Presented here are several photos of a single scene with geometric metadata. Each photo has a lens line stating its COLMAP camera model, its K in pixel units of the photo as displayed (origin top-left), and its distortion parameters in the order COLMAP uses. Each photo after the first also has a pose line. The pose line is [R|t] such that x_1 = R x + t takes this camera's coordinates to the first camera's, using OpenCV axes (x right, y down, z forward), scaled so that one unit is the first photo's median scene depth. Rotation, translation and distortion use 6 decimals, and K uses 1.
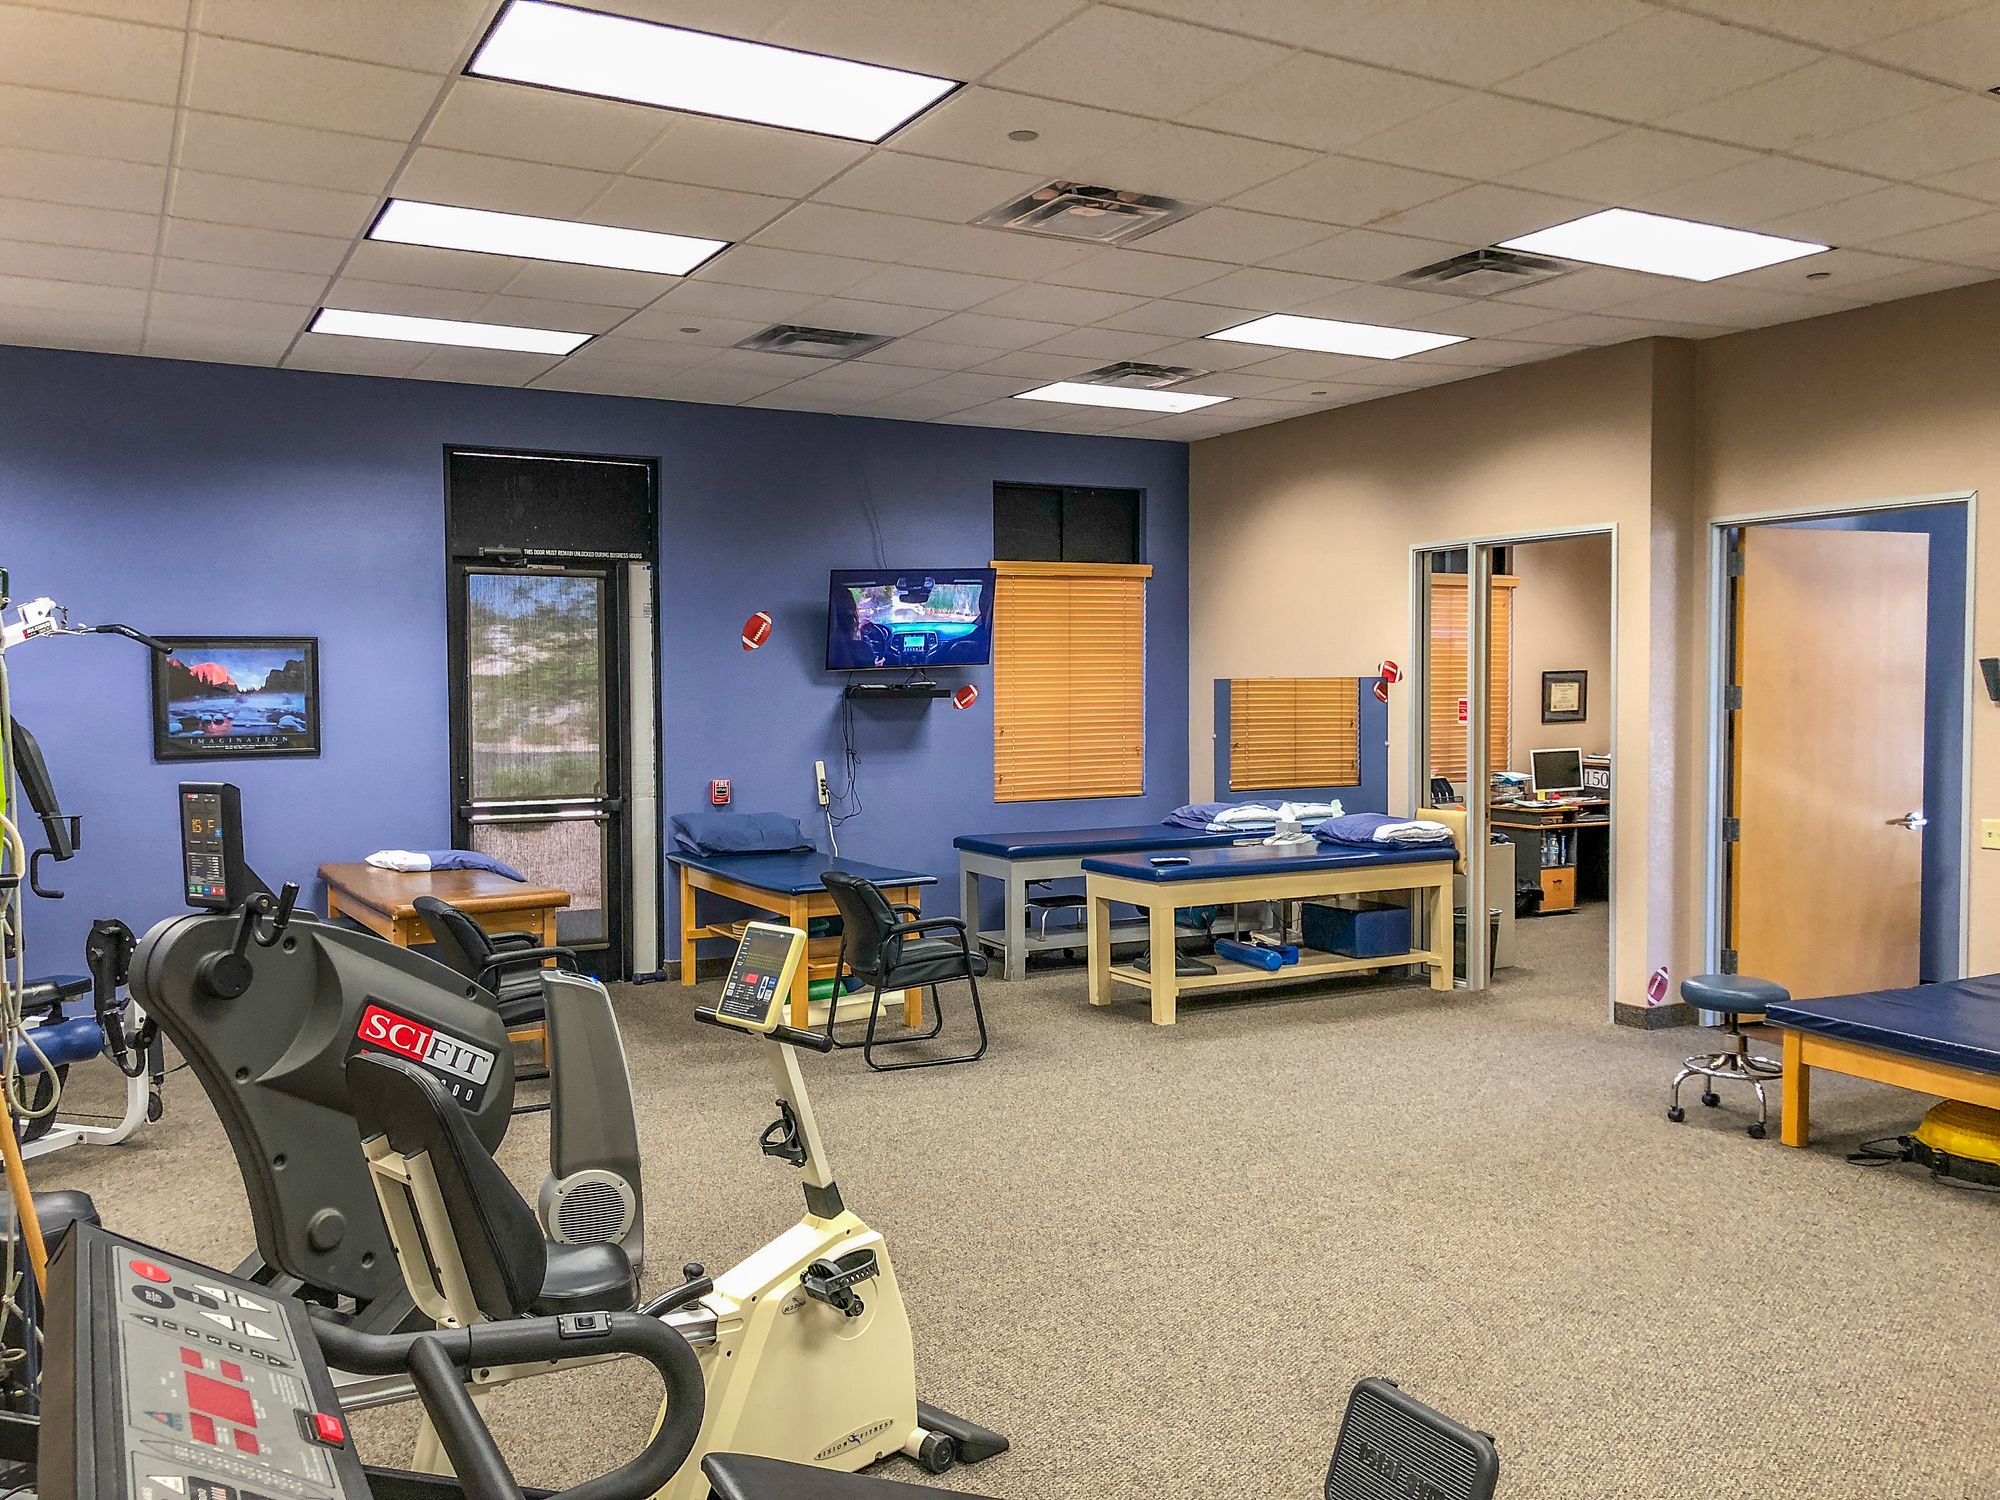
lens RADIAL K [[1693.4, 0, 1007.2], [0, 1693.4, 753.8], [0, 0, 1]] dist [0.051051, -0.011327]
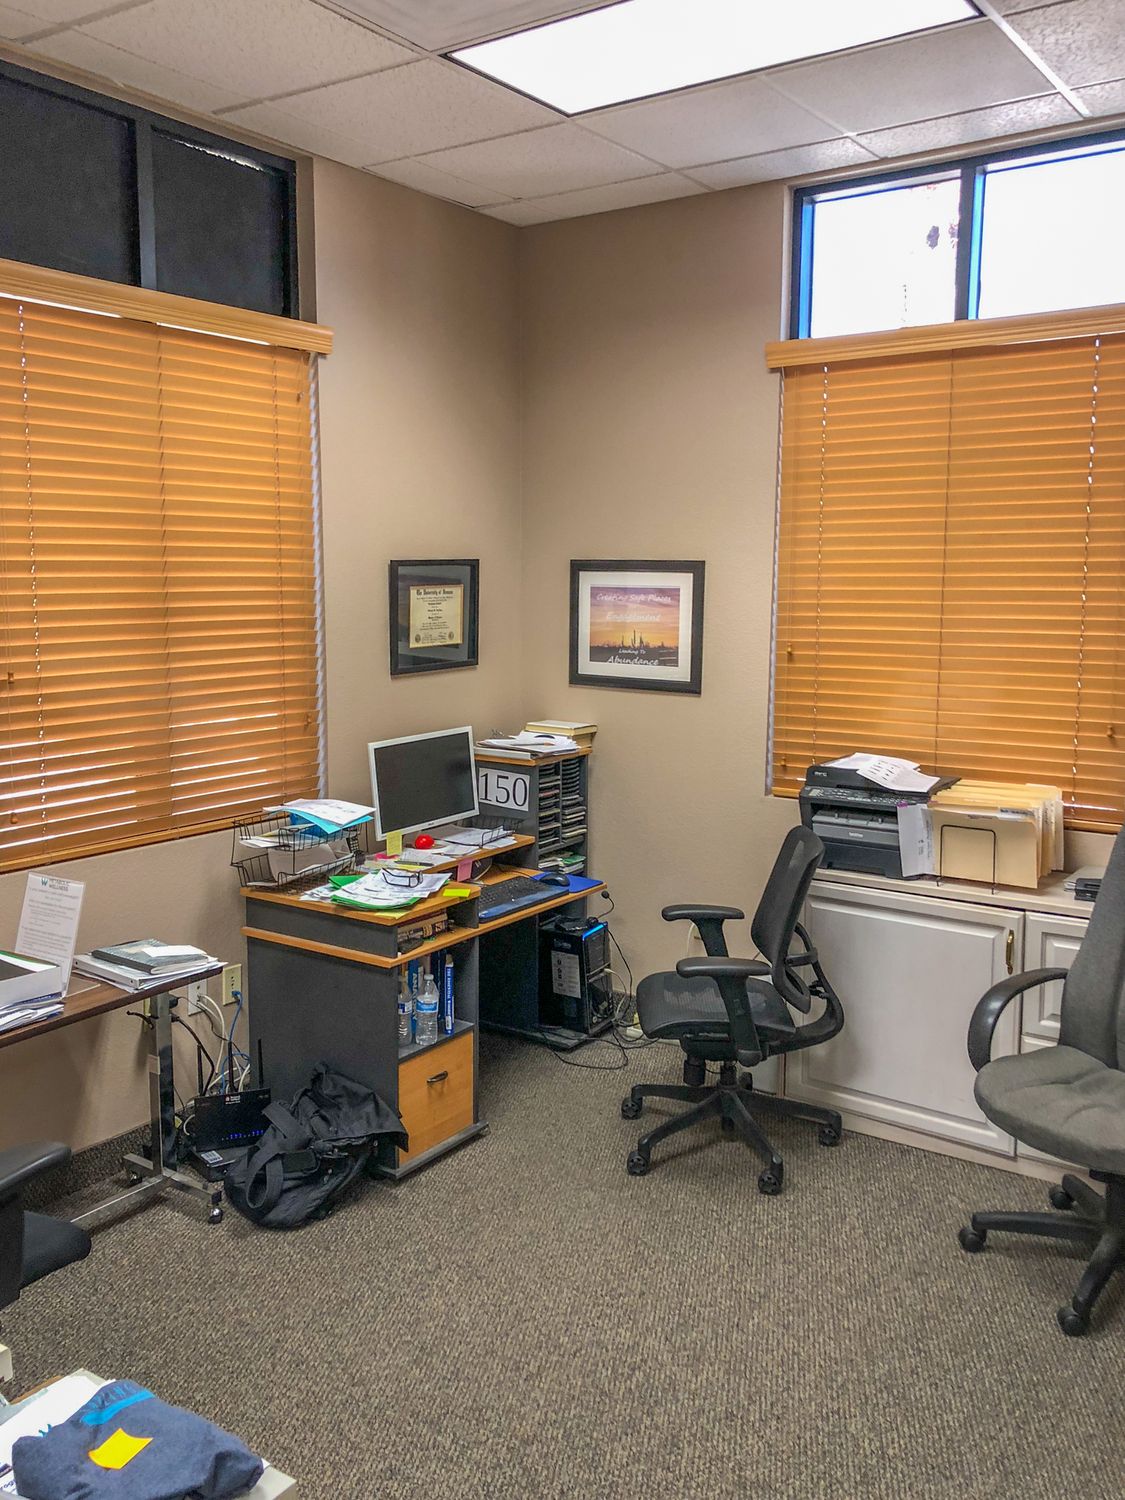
lens RADIAL K [[1270.1, 0, 564.2], [0, 1270.1, 747.6], [0, 0, 1]] dist [0.051051, -0.011327]
pose [[0.902669, -0.052126, 0.427166, 0.209571], [0.007388, 0.994368, 0.105728, -0.034691], [-0.430271, -0.092282, 0.897970, 0.673683]]
